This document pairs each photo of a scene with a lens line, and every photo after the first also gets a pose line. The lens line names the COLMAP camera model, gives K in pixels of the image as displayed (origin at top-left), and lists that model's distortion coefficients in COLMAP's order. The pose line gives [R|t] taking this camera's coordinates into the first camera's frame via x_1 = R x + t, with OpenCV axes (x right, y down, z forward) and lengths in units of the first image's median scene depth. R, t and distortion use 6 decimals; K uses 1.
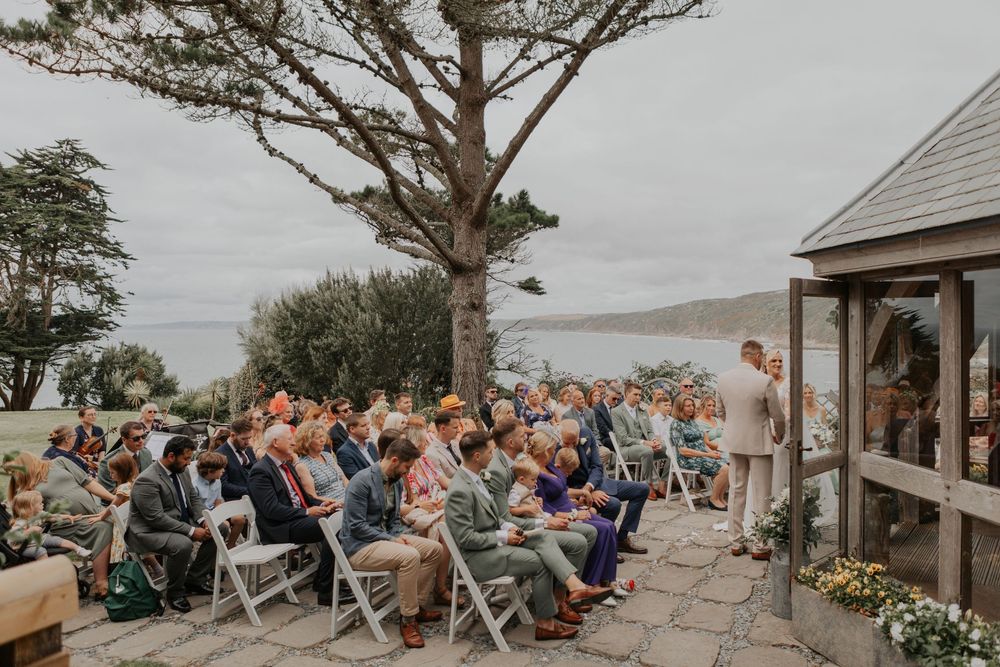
lens RADIAL K [[669.5, 0, 500.6], [0, 669.5, 332.6], [0, 0, 1]] dist [-0.027969, 0.007807]
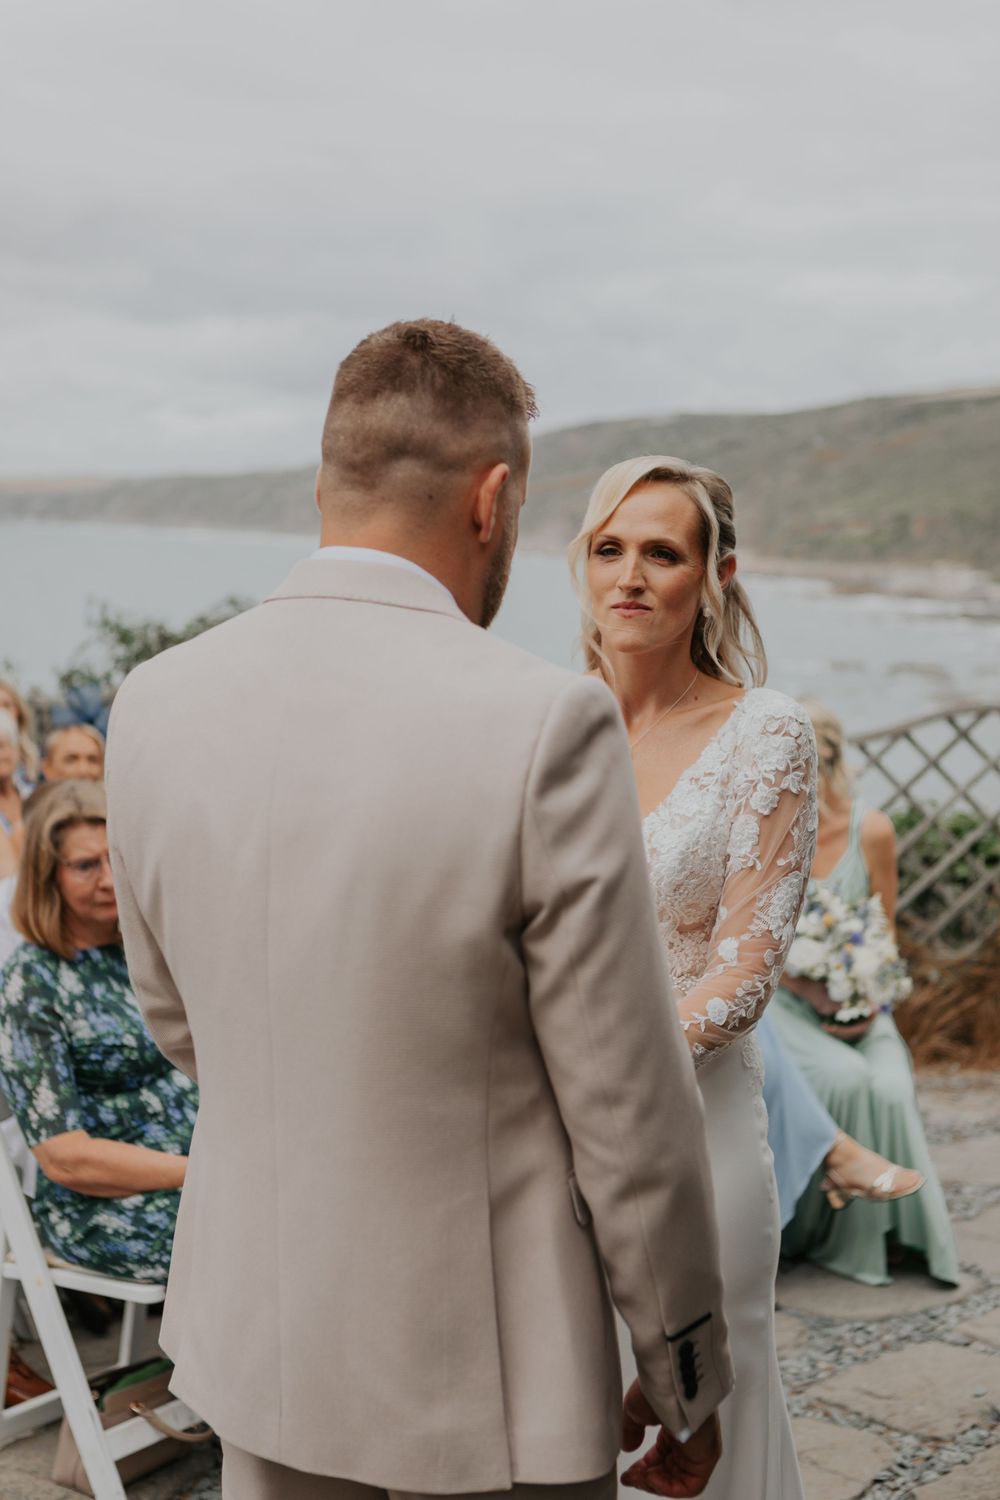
lens RADIAL K [[2044.1, 0, 499.9], [0, 2044.1, 749.9], [0, 0, 1]] dist [-0.003368, 0.000000]
pose [[0.946318, -0.031553, 0.321694, 0.221033], [-0.000484, 0.995085, 0.099026, 0.038203], [-0.323237, -0.093866, 0.941651, 0.537063]]
